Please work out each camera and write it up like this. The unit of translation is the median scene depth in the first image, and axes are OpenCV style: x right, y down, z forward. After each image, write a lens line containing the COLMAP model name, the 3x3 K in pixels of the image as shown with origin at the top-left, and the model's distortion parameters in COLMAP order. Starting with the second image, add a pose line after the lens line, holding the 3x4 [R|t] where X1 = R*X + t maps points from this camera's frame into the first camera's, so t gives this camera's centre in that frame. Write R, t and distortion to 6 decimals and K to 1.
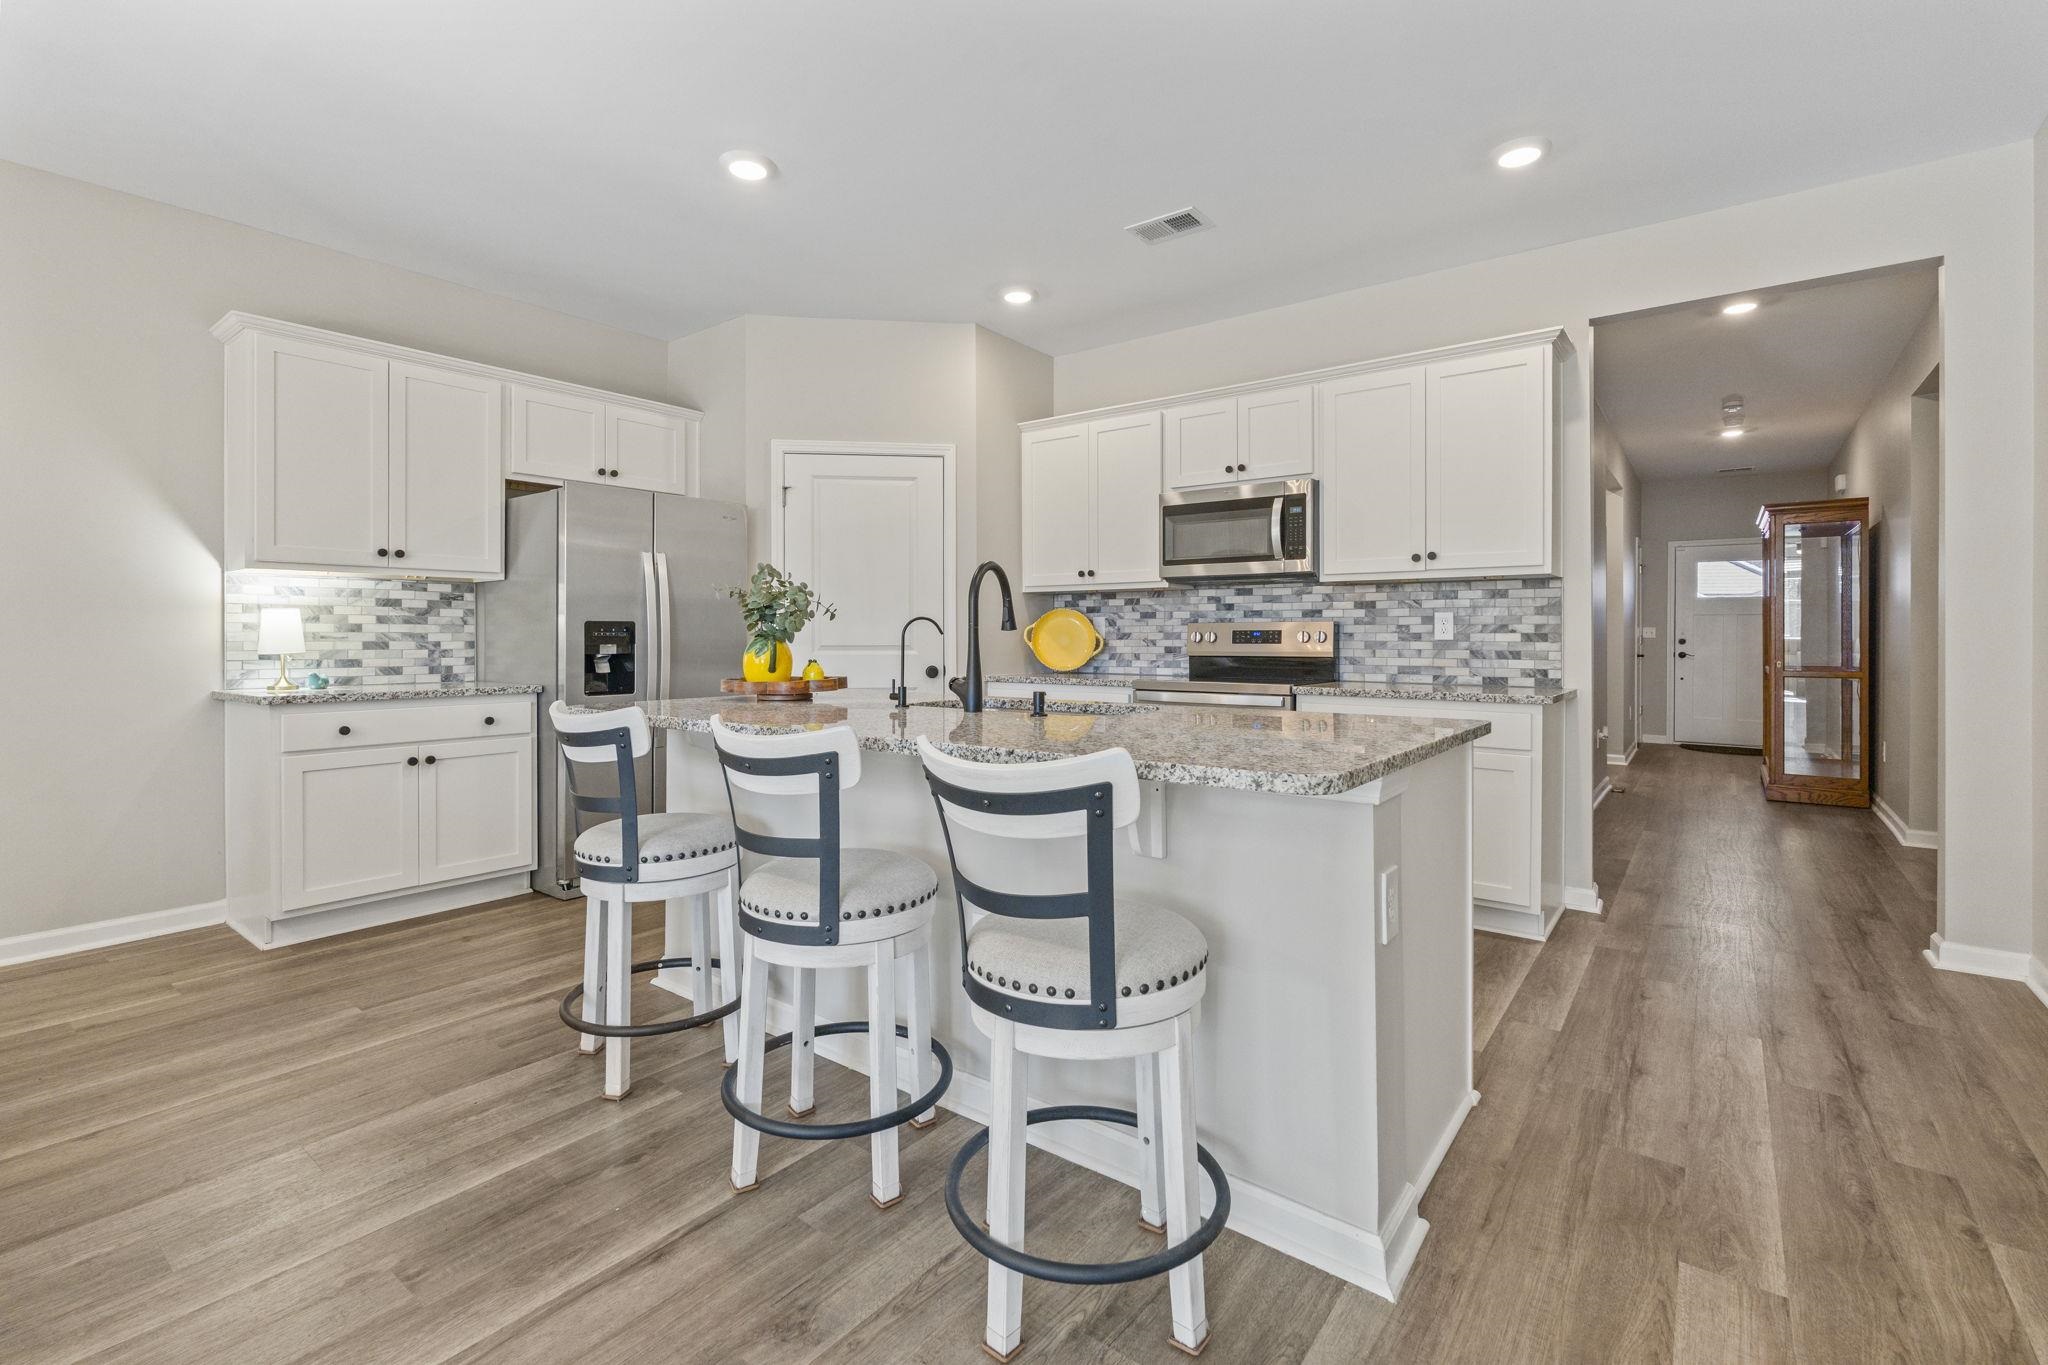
lens RADIAL K [[908.9, 0, 1024.0], [0, 908.9, 640.9], [0, 0, 1]] dist [-0.007083, 0.001708]
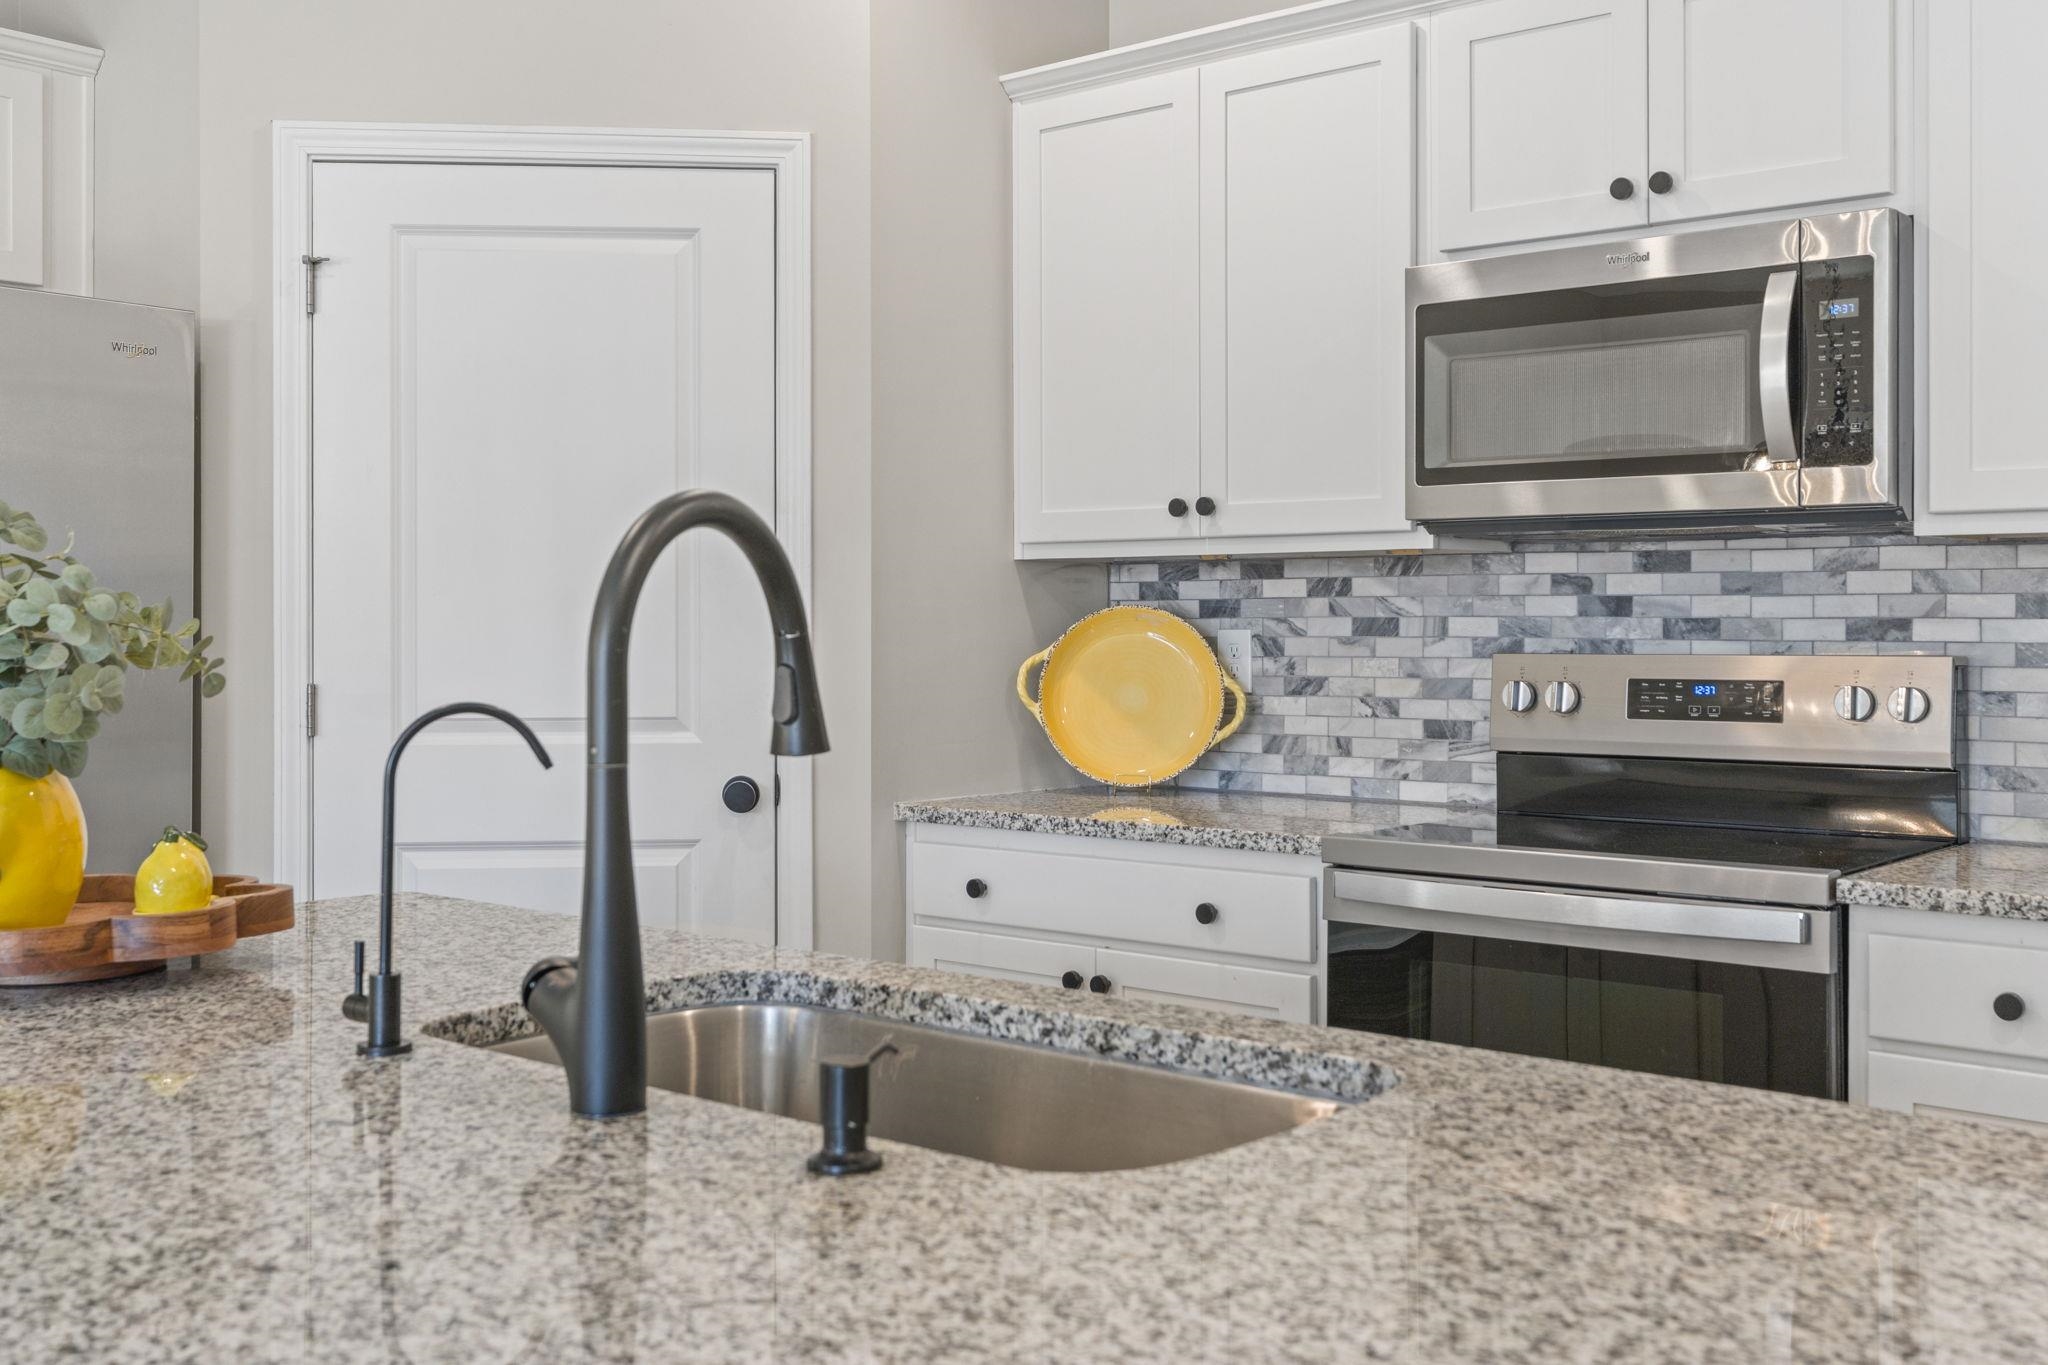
lens RADIAL K [[2033.8, 0, 1023.2], [0, 2033.8, 618.9], [0, 0, 1]] dist [0.014864, 0.000000]
pose [[0.998886, 0.000740, -0.047188, 0.047967], [-0.001171, 0.999958, -0.009099, -0.028898], [0.047179, 0.009144, 0.998845, 0.271550]]
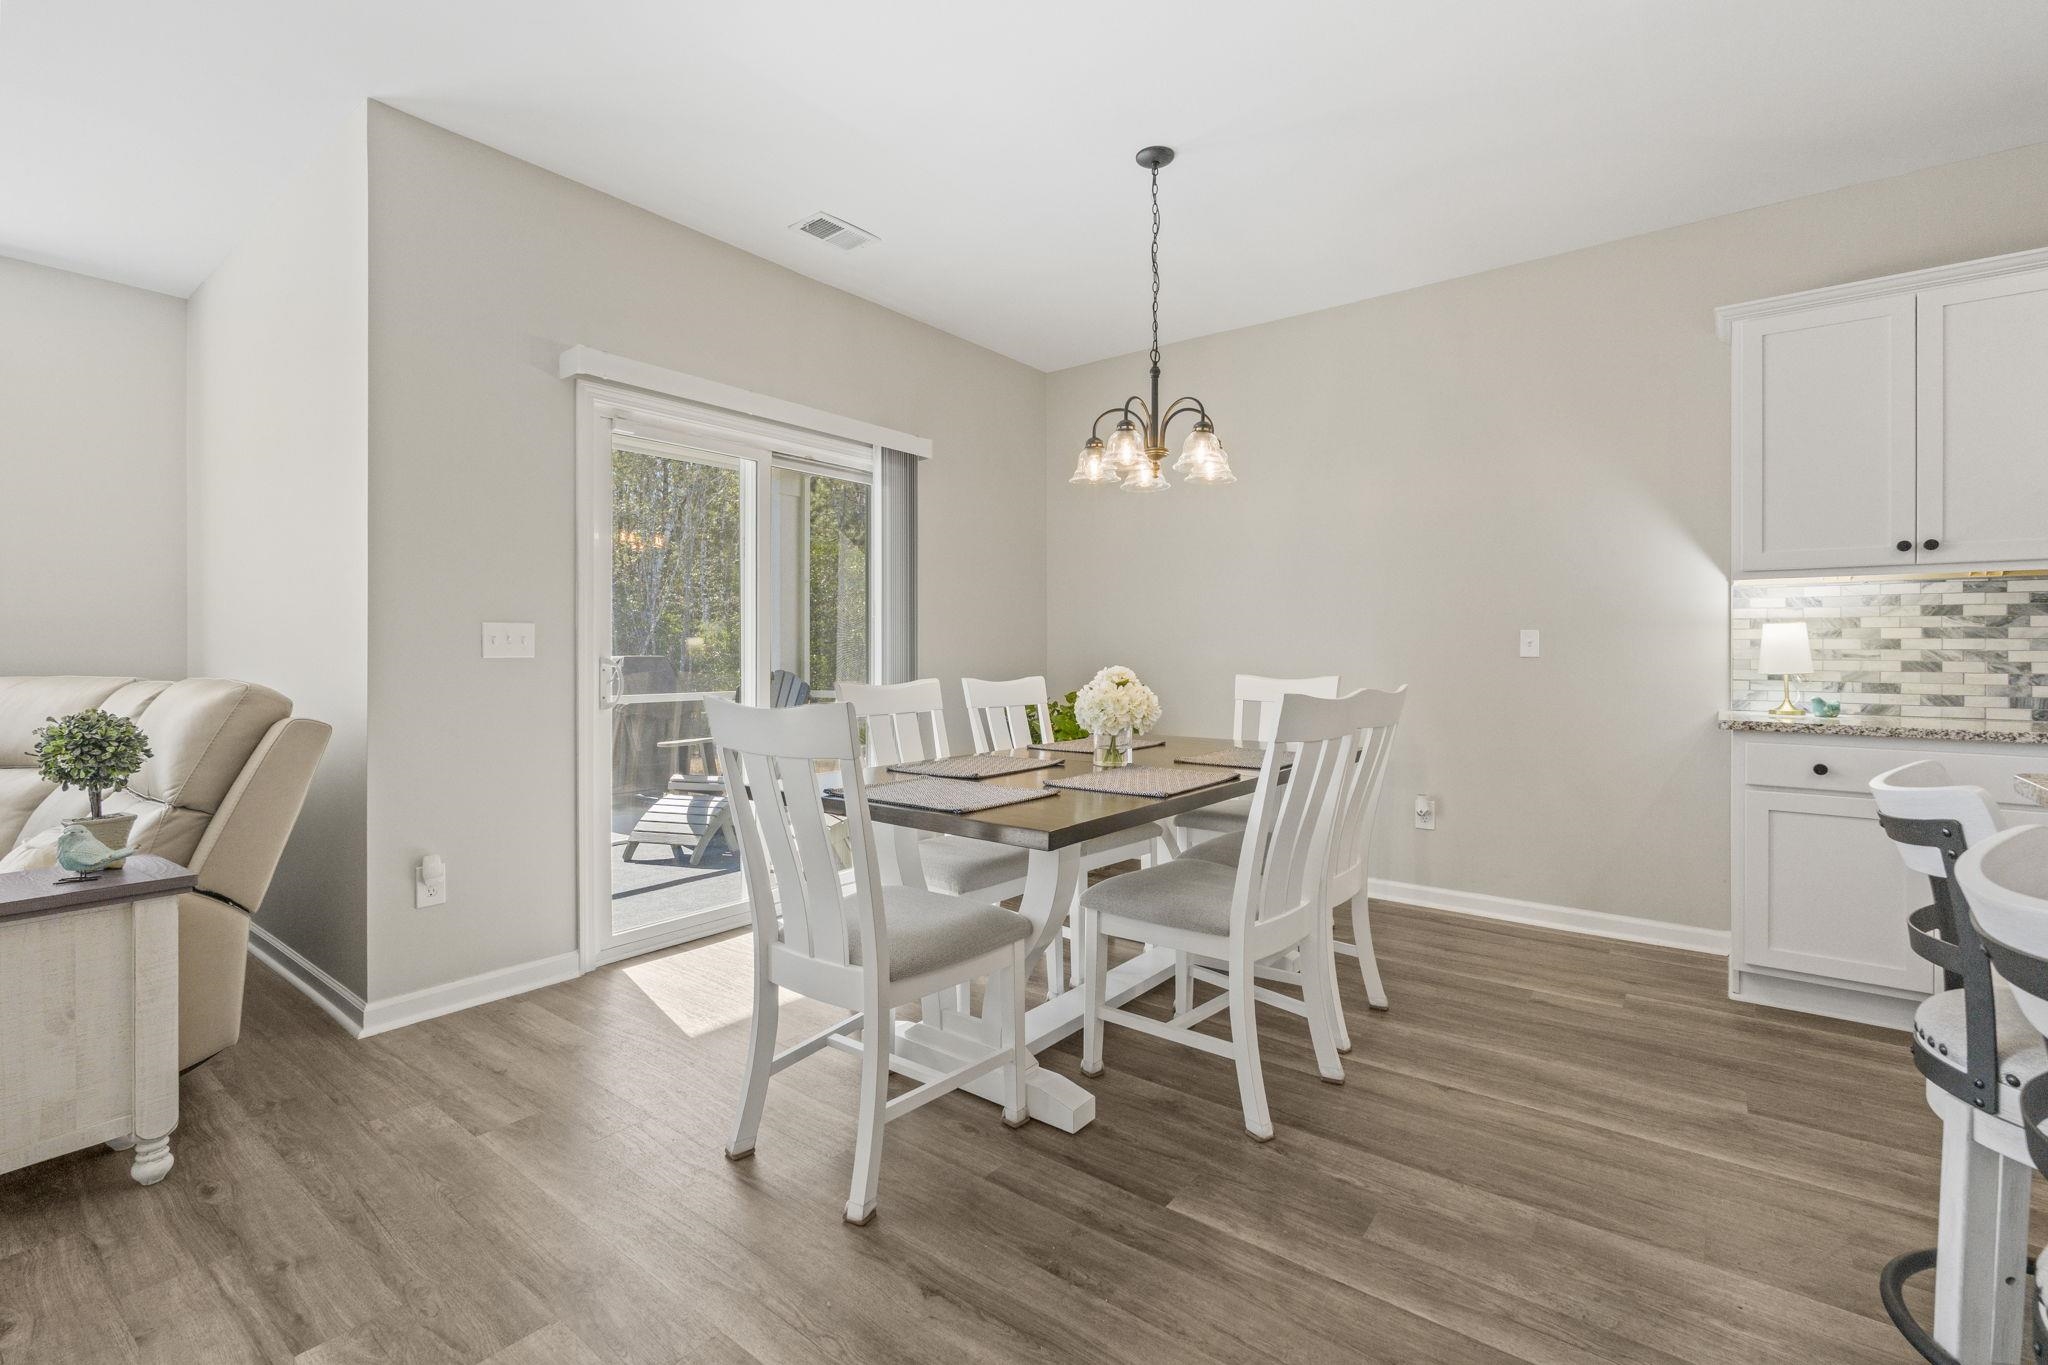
lens RADIAL K [[908.9, 0, 1018.8], [0, 908.9, 649.9], [0, 0, 1]] dist [-0.007083, 0.001708]
pose [[-0.006930, -0.002394, -0.999973, 0.059237], [-0.008352, 0.999962, -0.002336, -0.000868], [0.999941, 0.008335, -0.006949, 0.225612]]
